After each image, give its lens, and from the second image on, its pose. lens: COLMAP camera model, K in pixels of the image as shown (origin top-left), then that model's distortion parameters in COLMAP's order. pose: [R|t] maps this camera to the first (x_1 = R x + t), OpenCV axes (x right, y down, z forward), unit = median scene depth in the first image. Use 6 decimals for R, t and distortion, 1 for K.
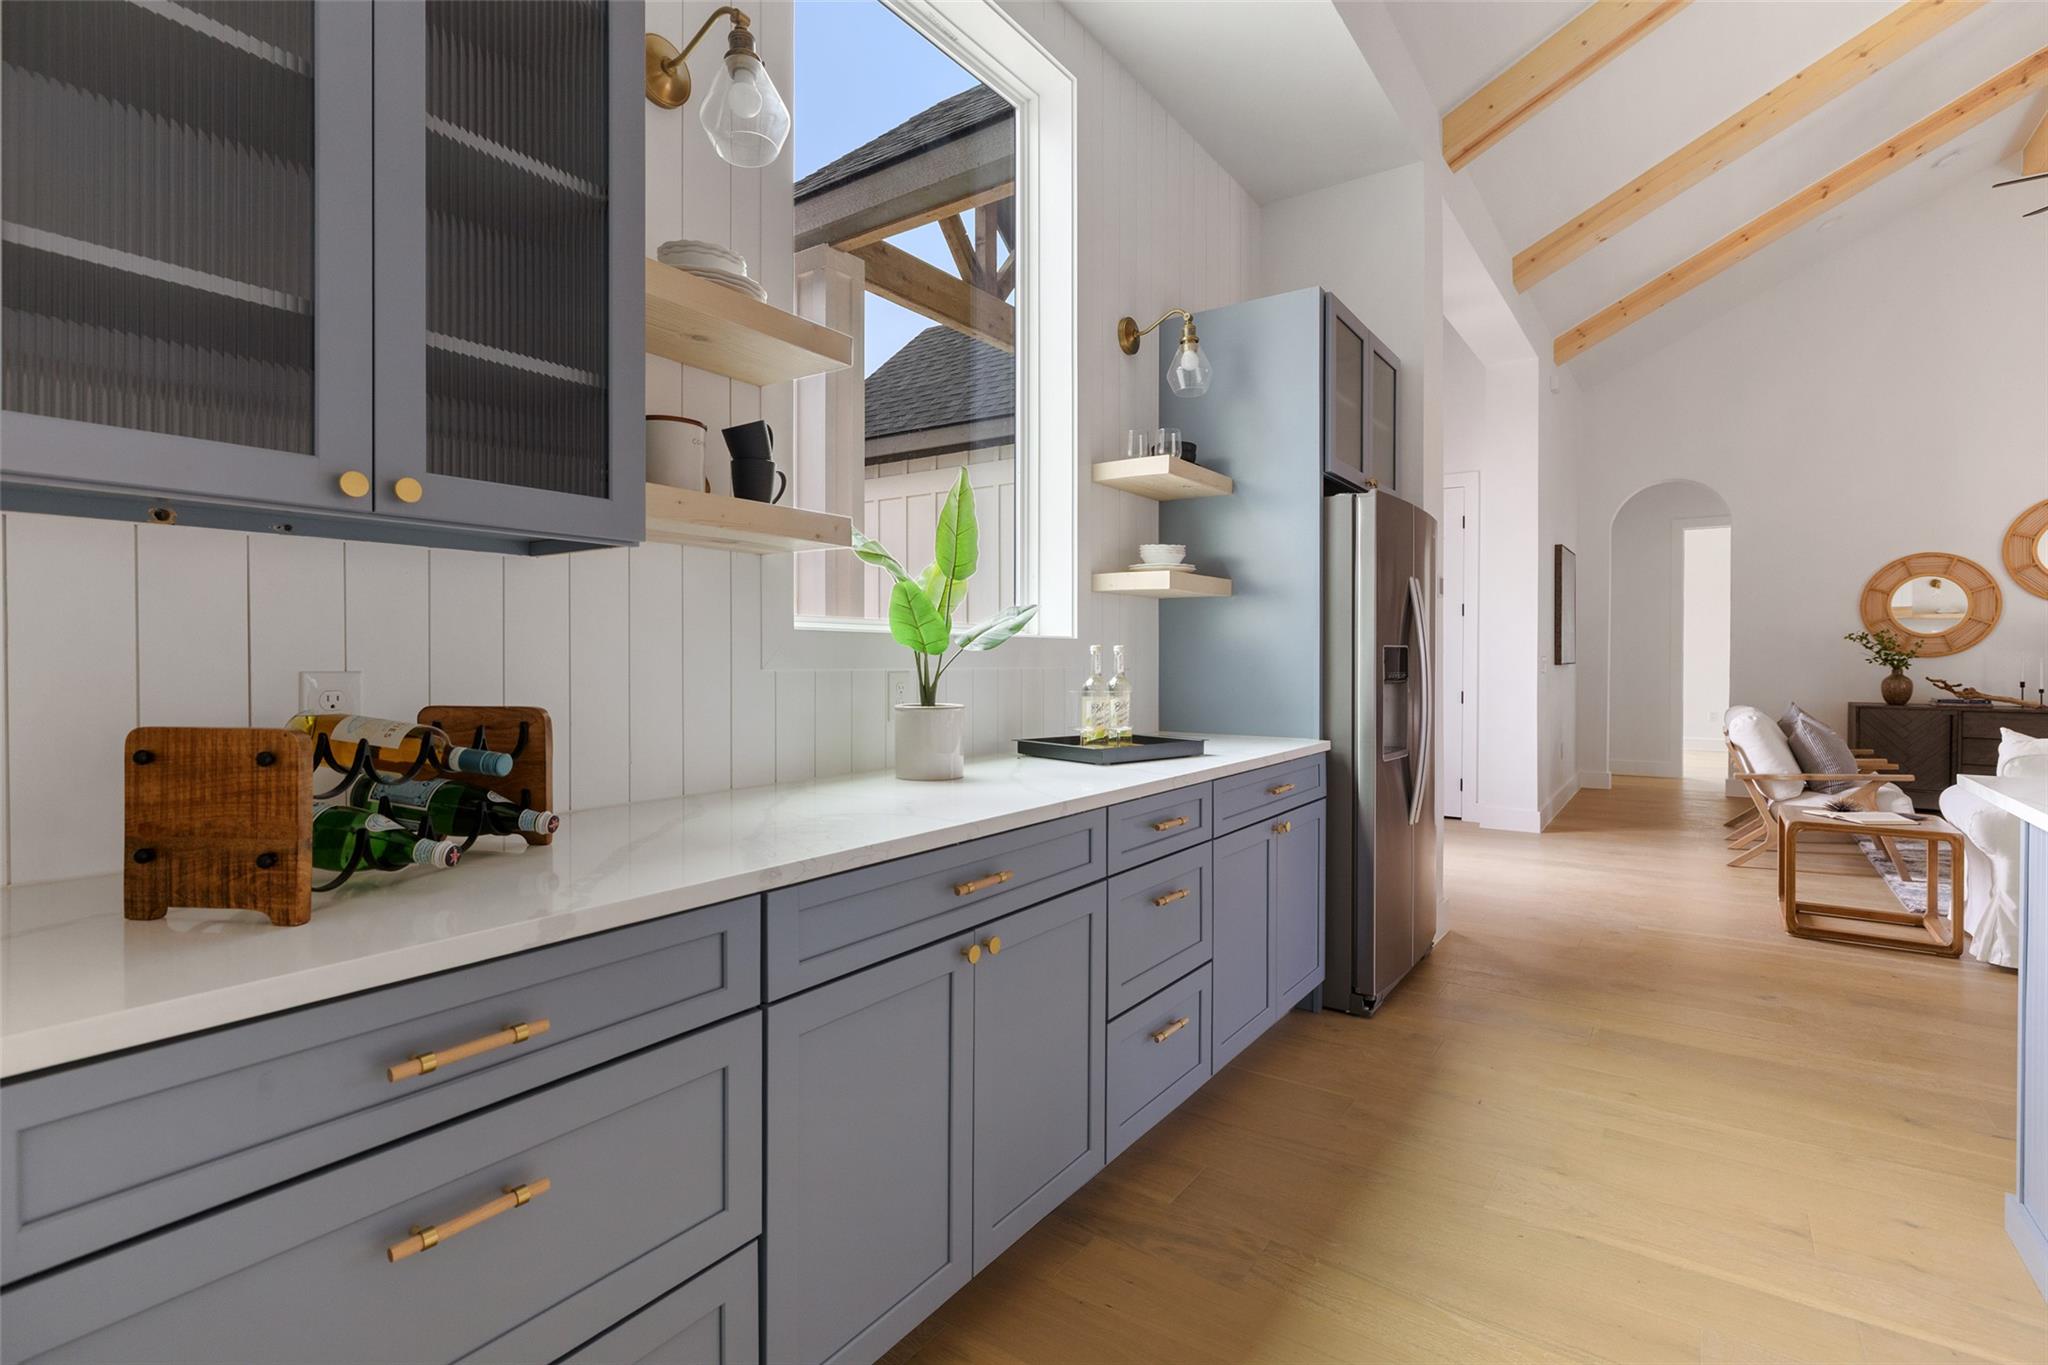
lens RADIAL K [[966.4, 0, 1032.5], [0, 966.4, 664.2], [0, 0, 1]] dist [-0.005258, 0.003593]
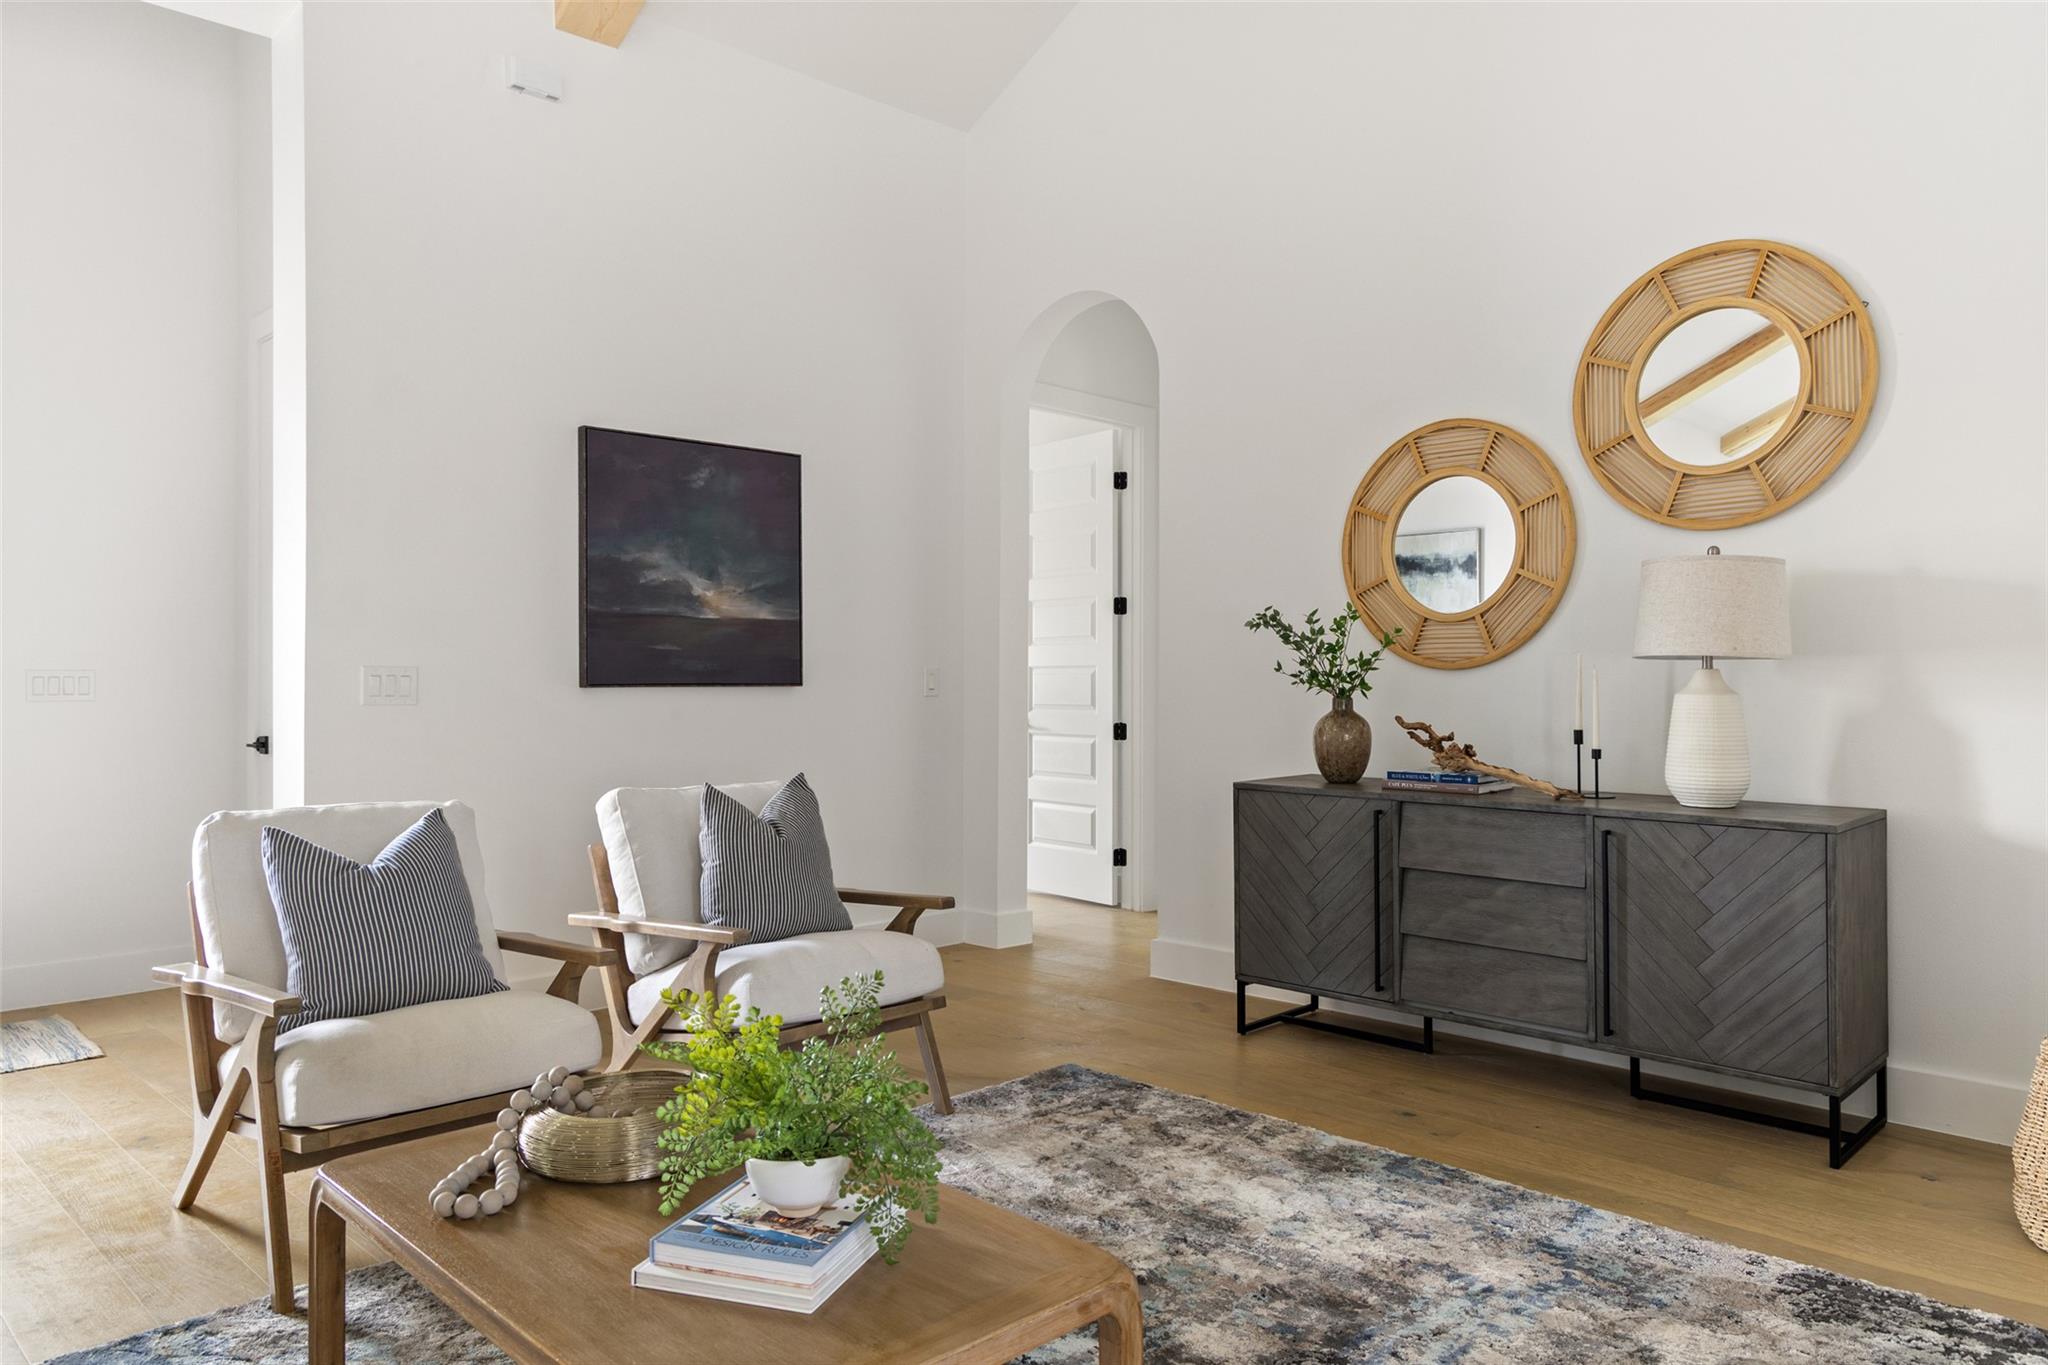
lens RADIAL K [[1381.0, 0, 1028.7], [0, 1381.0, 672.5], [0, 0, 1]] dist [0.010028, -0.010440]
pose [[0.987405, -0.000172, -0.158212, 0.867969], [-0.001682, 0.999932, -0.011580, 0.001476], [0.158203, 0.011700, 0.987337, 0.390593]]
